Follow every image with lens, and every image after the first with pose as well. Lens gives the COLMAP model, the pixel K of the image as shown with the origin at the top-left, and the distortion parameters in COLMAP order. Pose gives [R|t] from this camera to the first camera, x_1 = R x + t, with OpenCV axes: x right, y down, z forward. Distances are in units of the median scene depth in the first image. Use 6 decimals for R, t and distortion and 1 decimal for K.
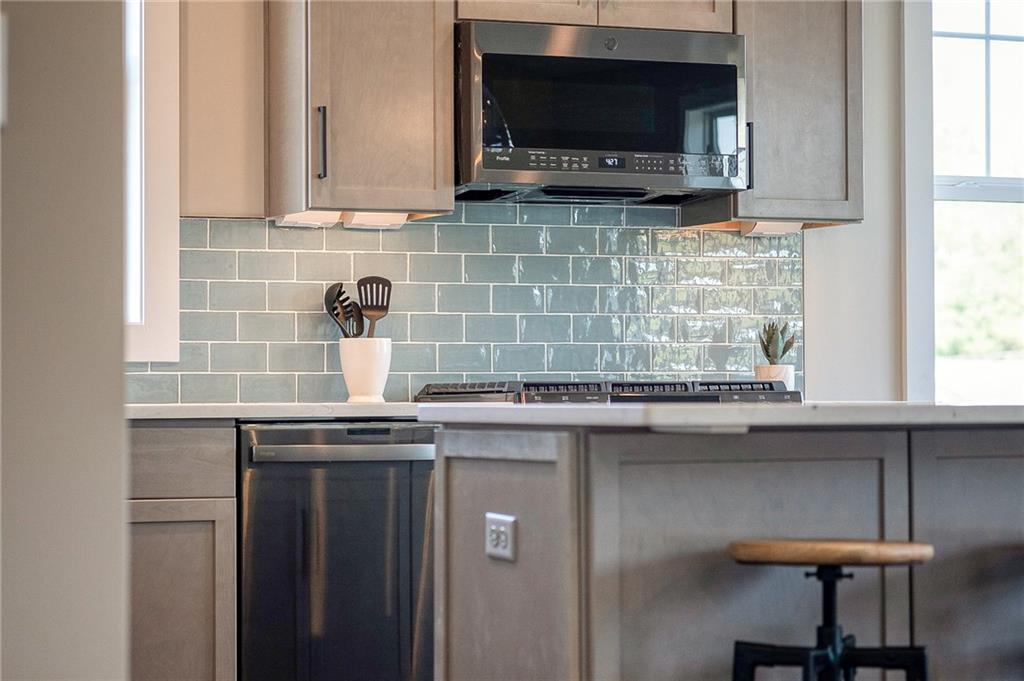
lens RADIAL K [[2841.7, 0, 512.0], [0, 2841.7, 340.5], [0, 0, 1]] dist [0.036956, 0.088891]
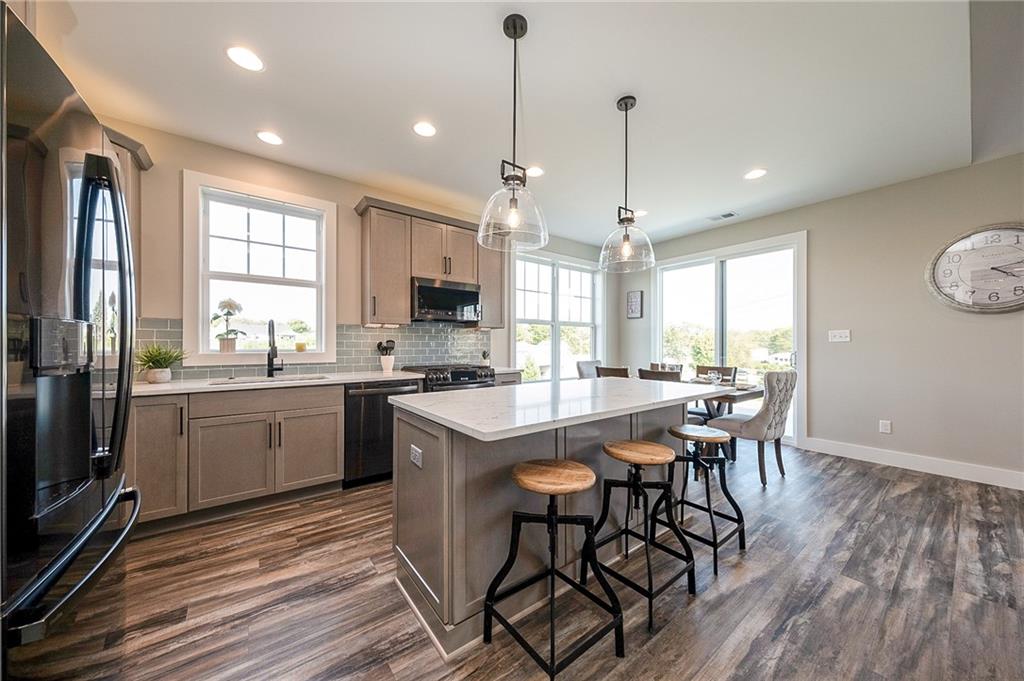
lens RADIAL K [[352.3, 0, 512.0], [0, 352.3, 340.5], [0, 0, 1]] dist [-0.000470, -0.000034]
pose [[0.972666, 0.005933, 0.232132, 0.003701], [-0.006715, 0.999974, 0.002579, -0.024508], [-0.232110, -0.004067, 0.972681, 0.471701]]
